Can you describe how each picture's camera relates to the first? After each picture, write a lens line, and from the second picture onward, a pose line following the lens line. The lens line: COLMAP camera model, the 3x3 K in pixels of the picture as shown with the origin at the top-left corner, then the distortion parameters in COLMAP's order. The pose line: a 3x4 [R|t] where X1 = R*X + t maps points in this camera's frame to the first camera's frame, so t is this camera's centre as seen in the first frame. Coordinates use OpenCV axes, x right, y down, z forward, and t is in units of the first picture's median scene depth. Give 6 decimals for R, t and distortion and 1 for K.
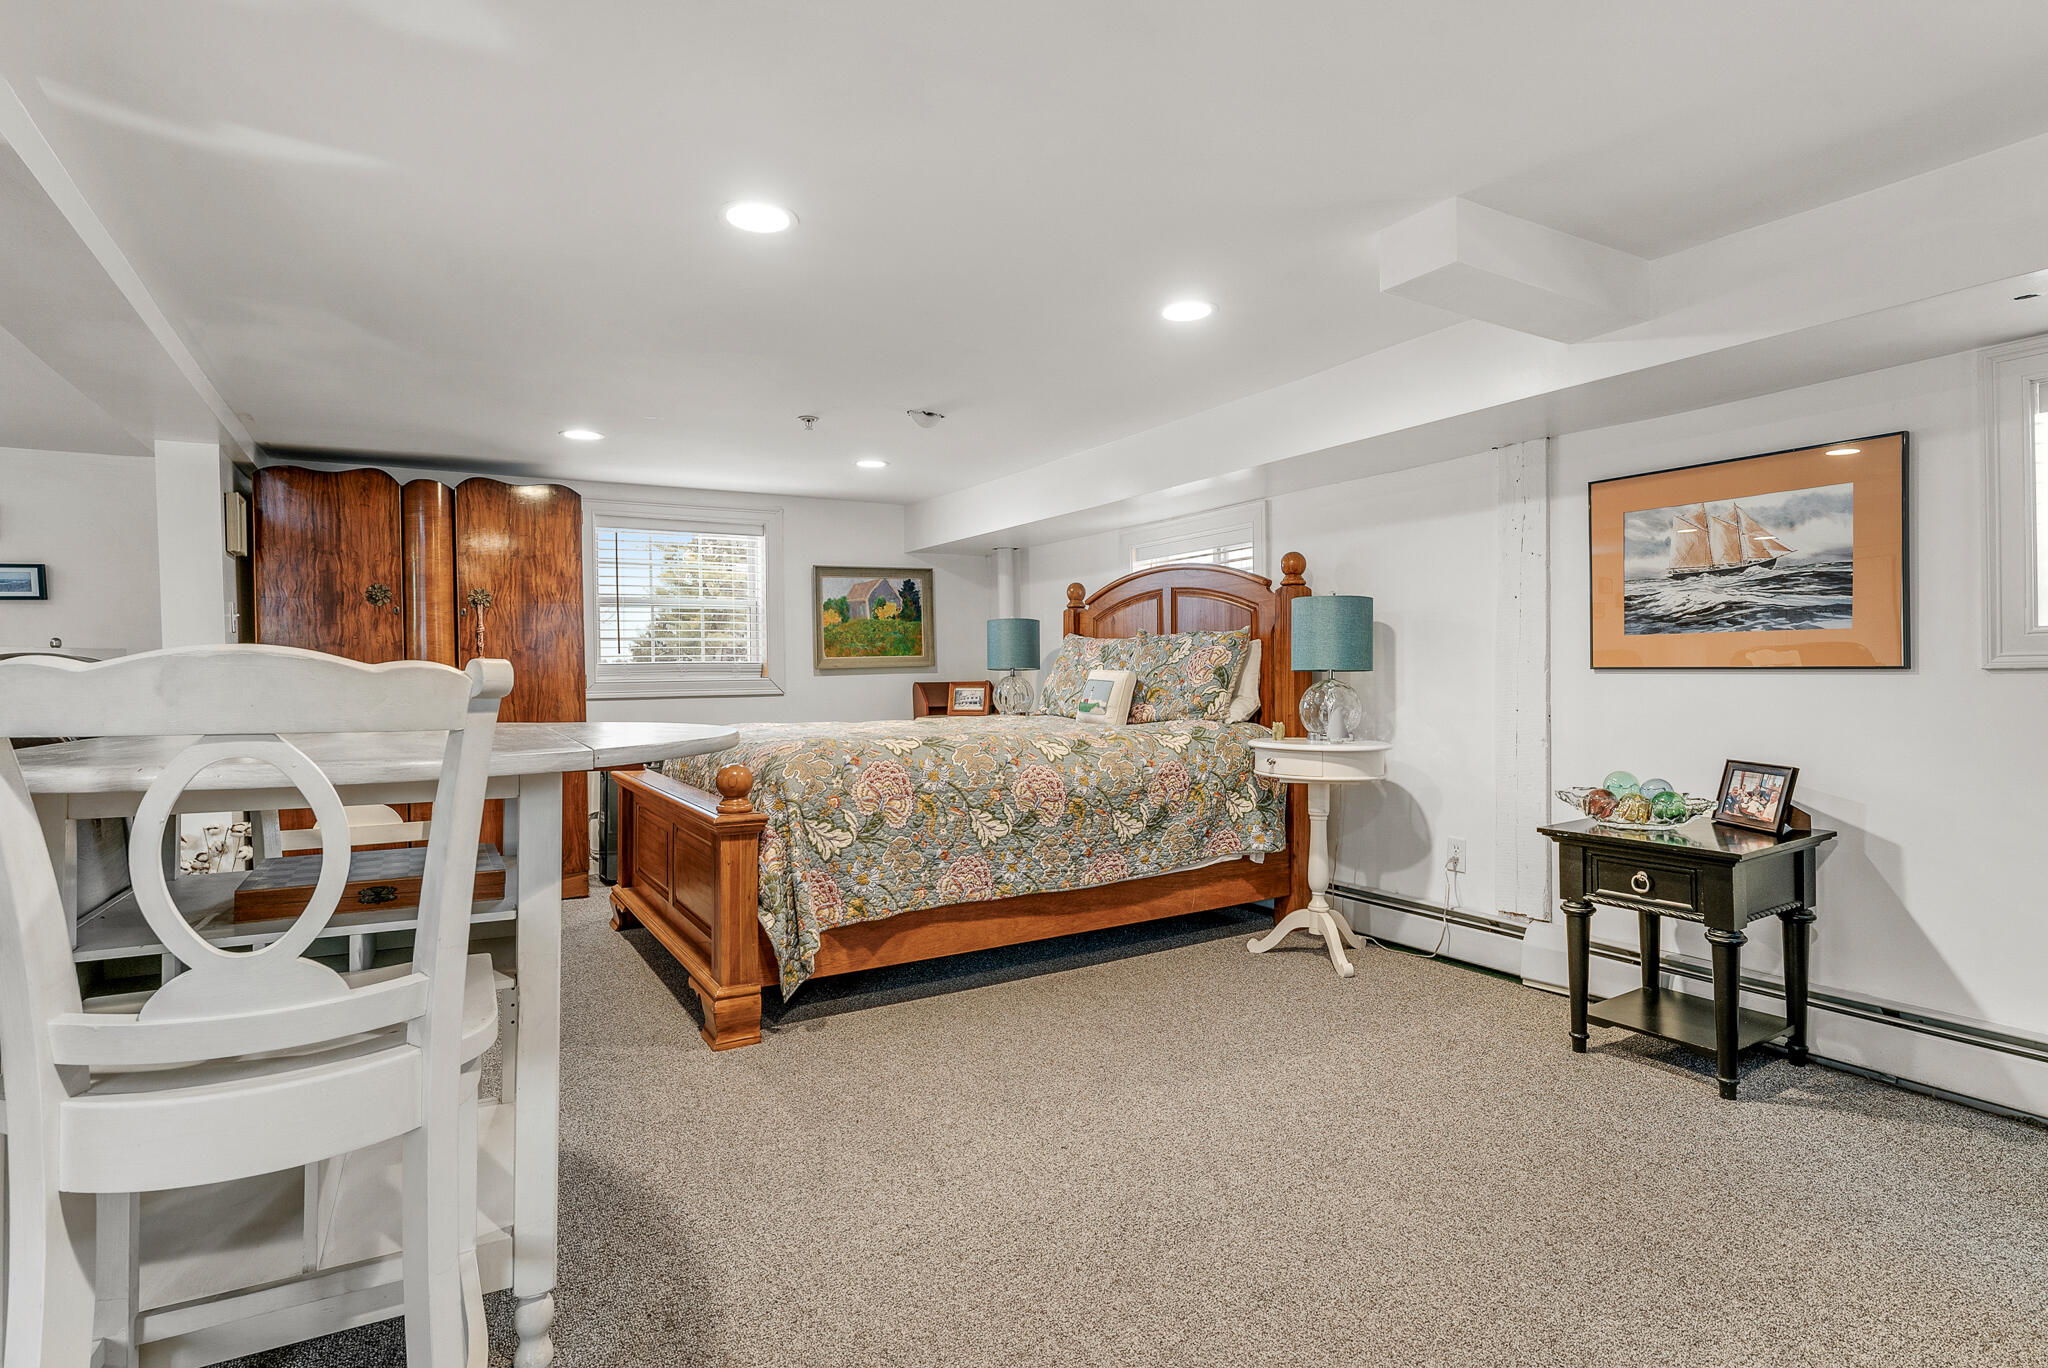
lens RADIAL K [[1037.6, 0, 1022.5], [0, 1037.6, 677.9], [0, 0, 1]] dist [0.000375, 0.000008]
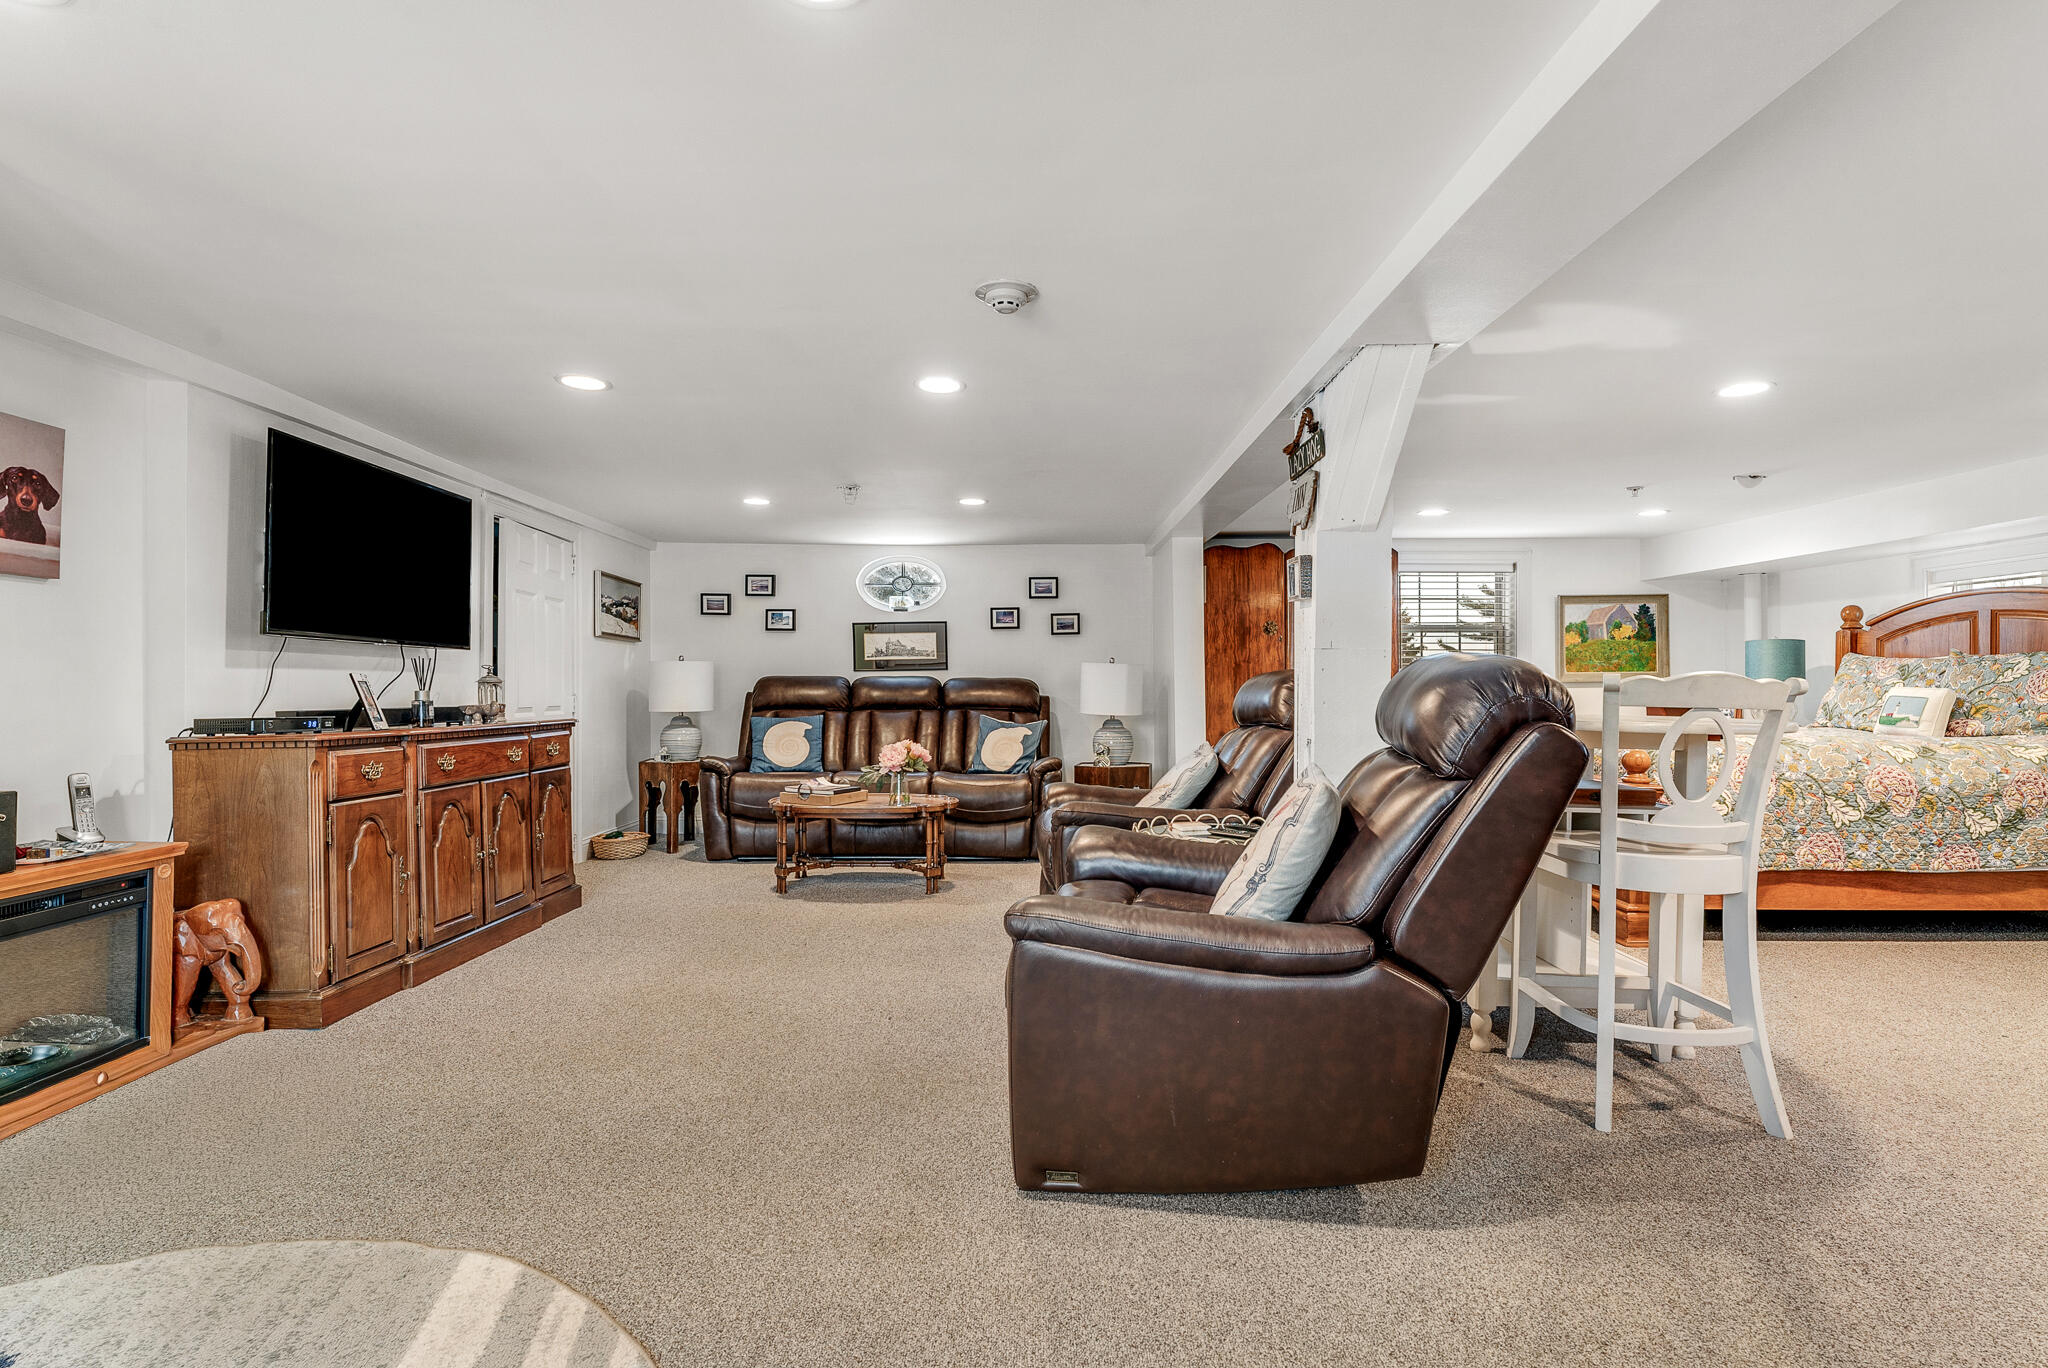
lens RADIAL K [[976.0, 0, 1022.2], [0, 976.0, 679.5], [0, 0, 1]] dist [-0.001058, 0.000059]
pose [[0.857517, 0.013591, -0.514276, -0.206482], [-0.017862, 0.999835, -0.003361, 0.004703], [0.514145, 0.012068, 0.857618, -0.382281]]
